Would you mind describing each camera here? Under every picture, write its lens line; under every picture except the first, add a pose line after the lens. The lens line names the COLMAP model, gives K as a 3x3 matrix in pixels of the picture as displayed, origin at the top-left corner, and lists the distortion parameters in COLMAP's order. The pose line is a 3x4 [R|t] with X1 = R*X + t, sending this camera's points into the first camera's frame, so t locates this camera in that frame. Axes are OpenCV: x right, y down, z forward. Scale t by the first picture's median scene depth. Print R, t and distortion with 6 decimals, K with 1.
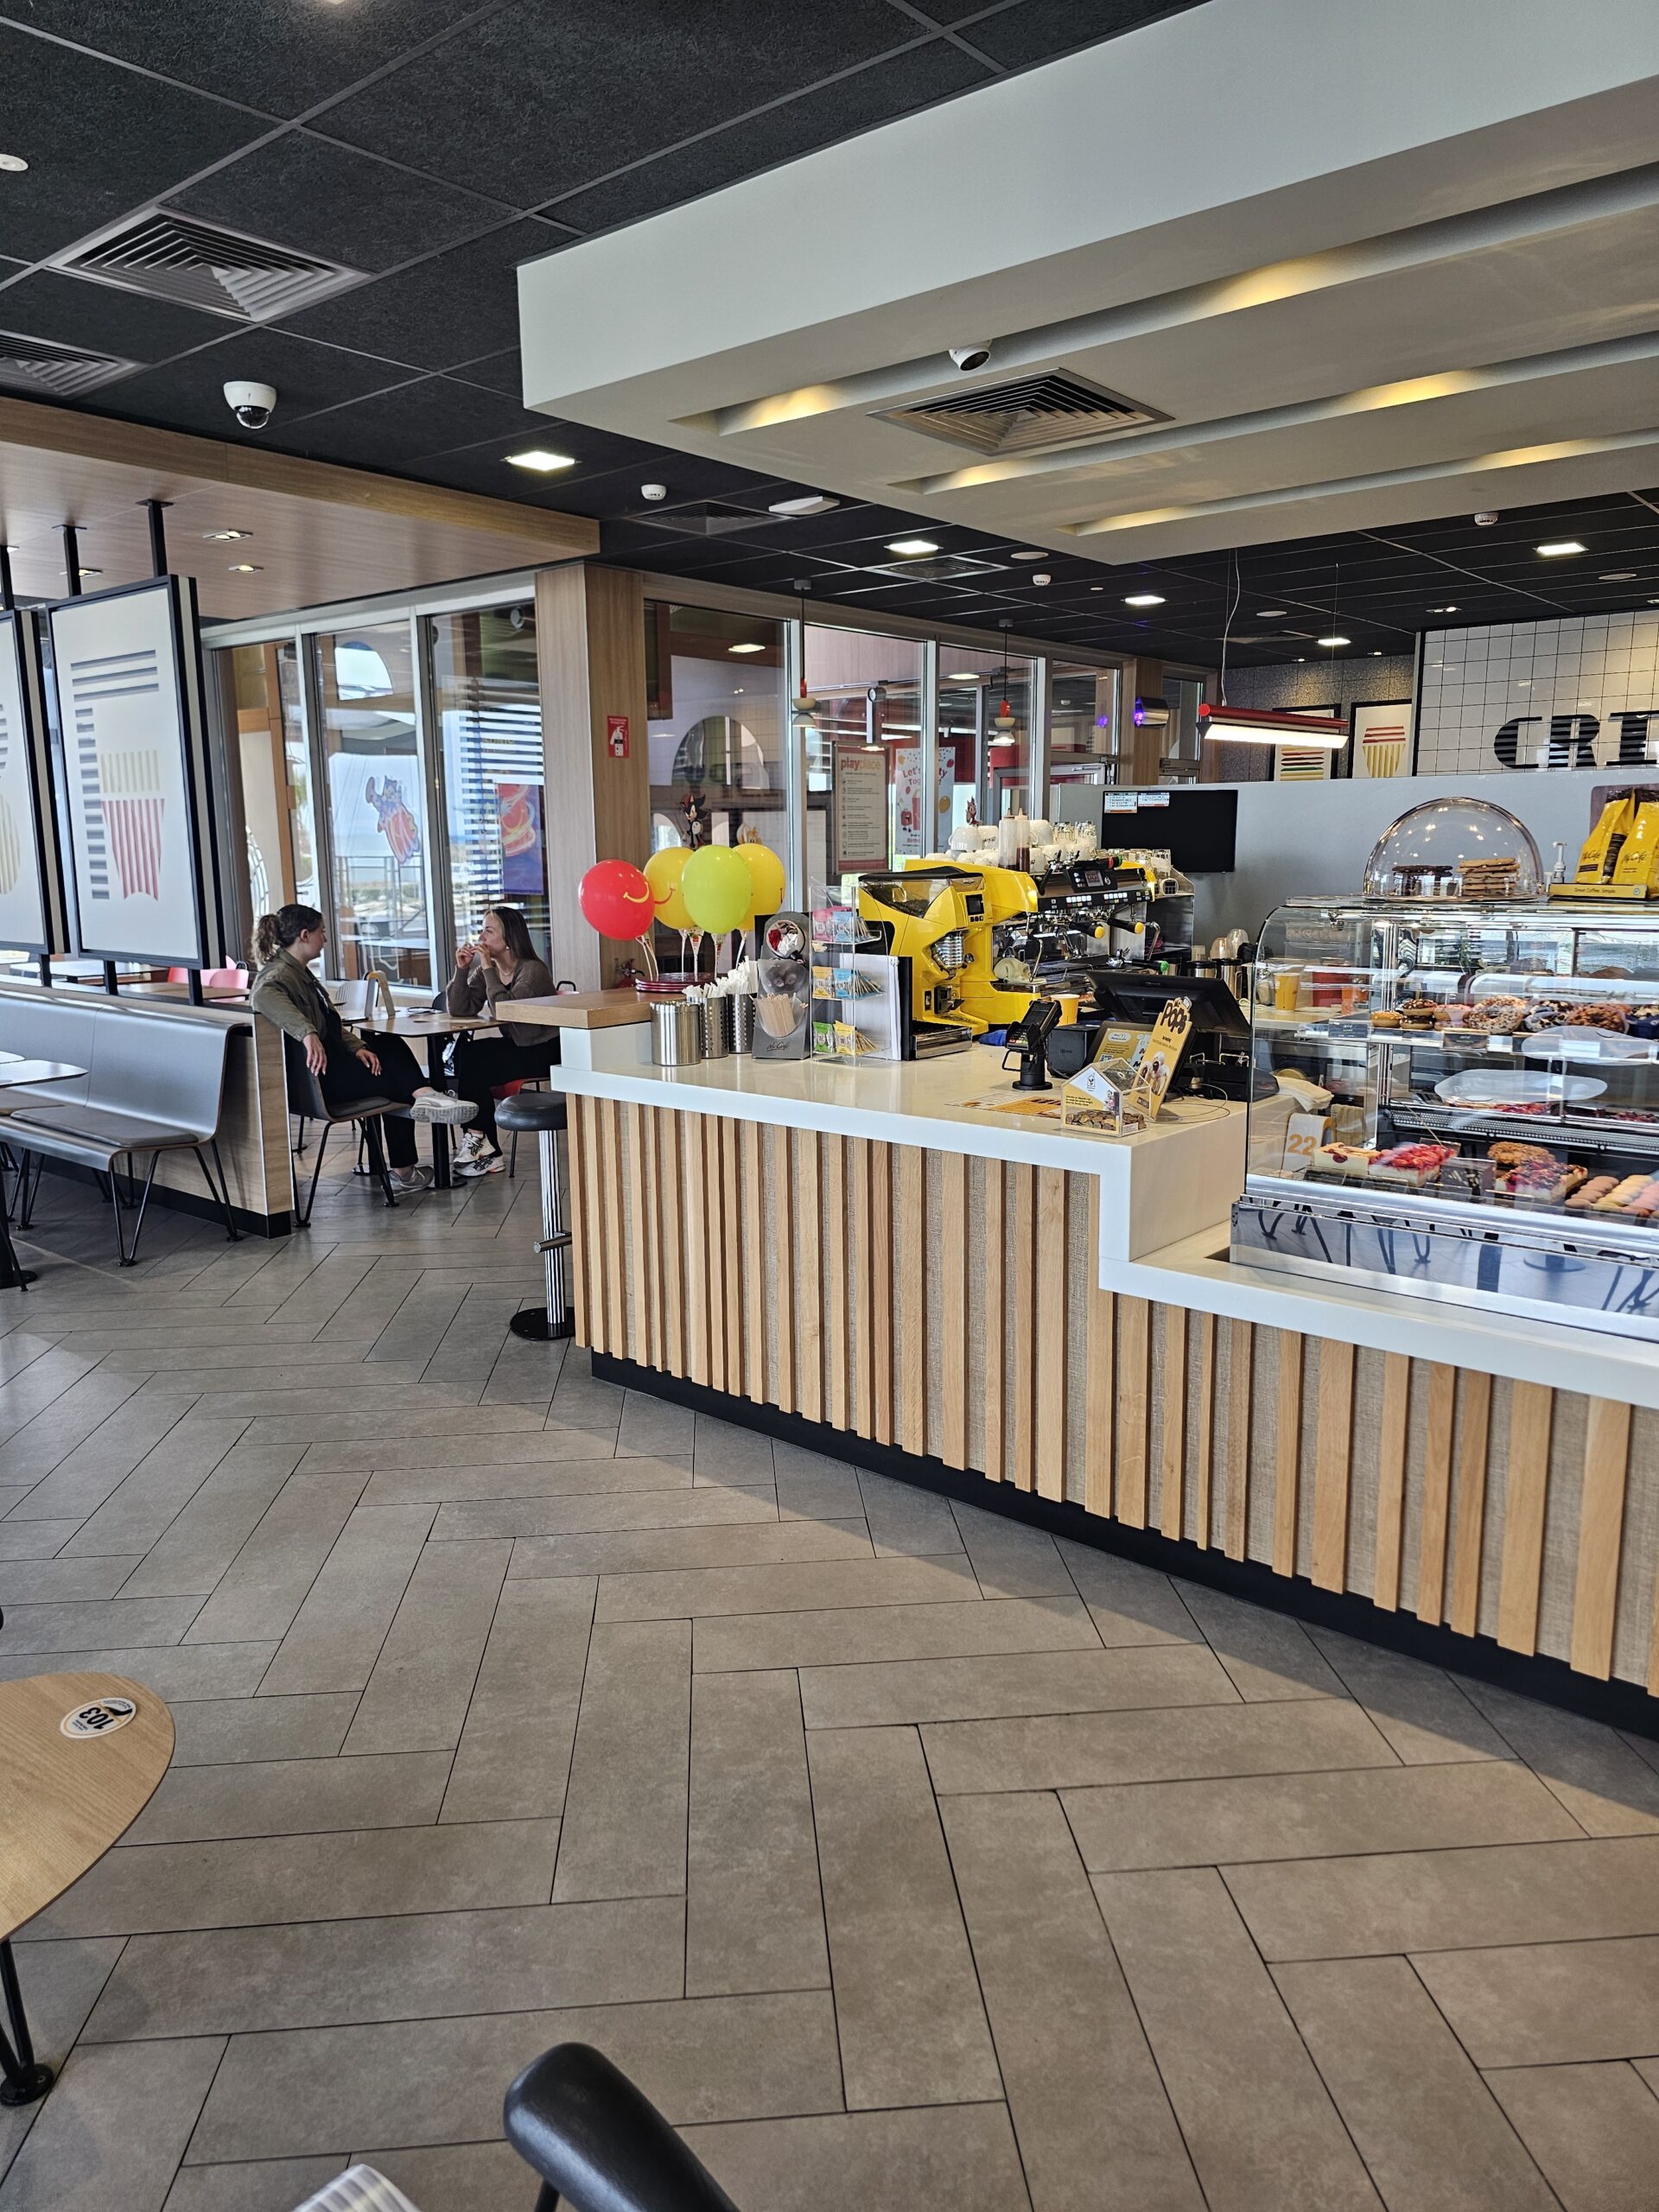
lens RADIAL K [[1483.8, 0, 832.9], [0, 1483.8, 1096.5], [0, 0, 1]] dist [0.104635, -0.101072]
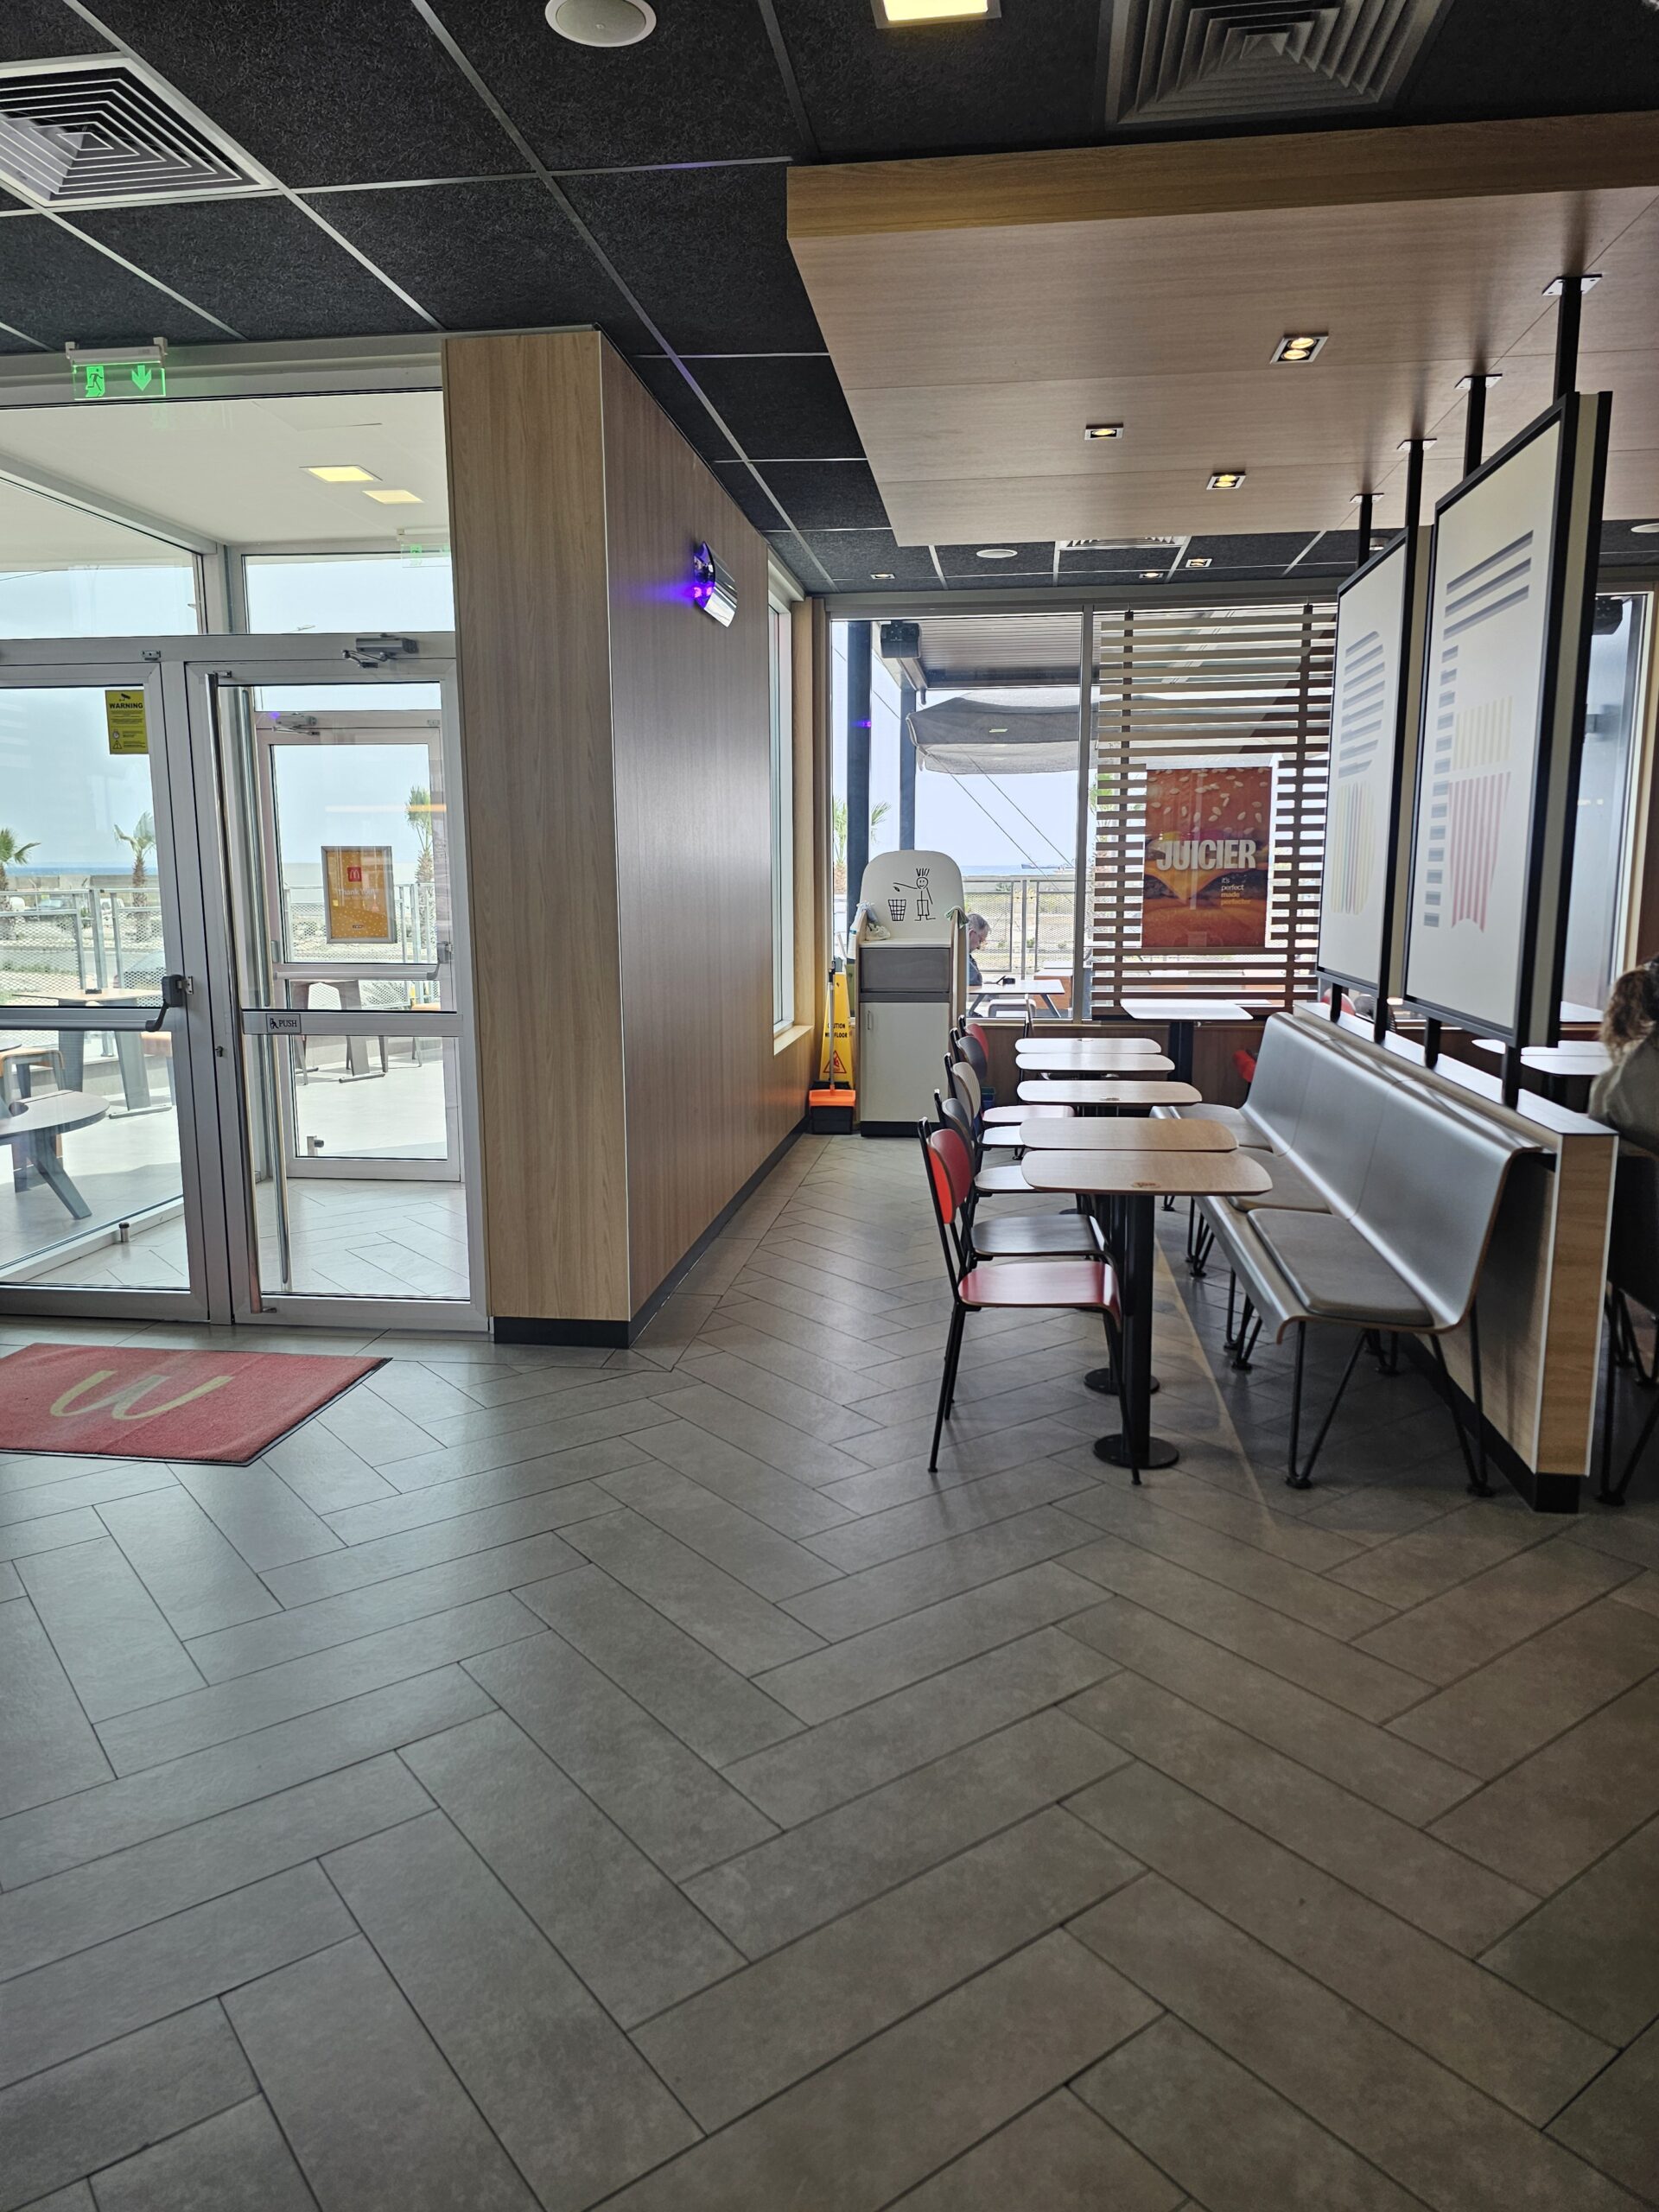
lens RADIAL K [[1483.8, 0, 832.9], [0, 1483.8, 1096.5], [0, 0, 1]] dist [0.104635, -0.101072]
pose [[0.537976, 0.142334, -0.830857, -0.056939], [-0.148012, 0.986279, 0.073122, -0.074286], [0.829864, 0.083639, 0.551661, 0.466669]]
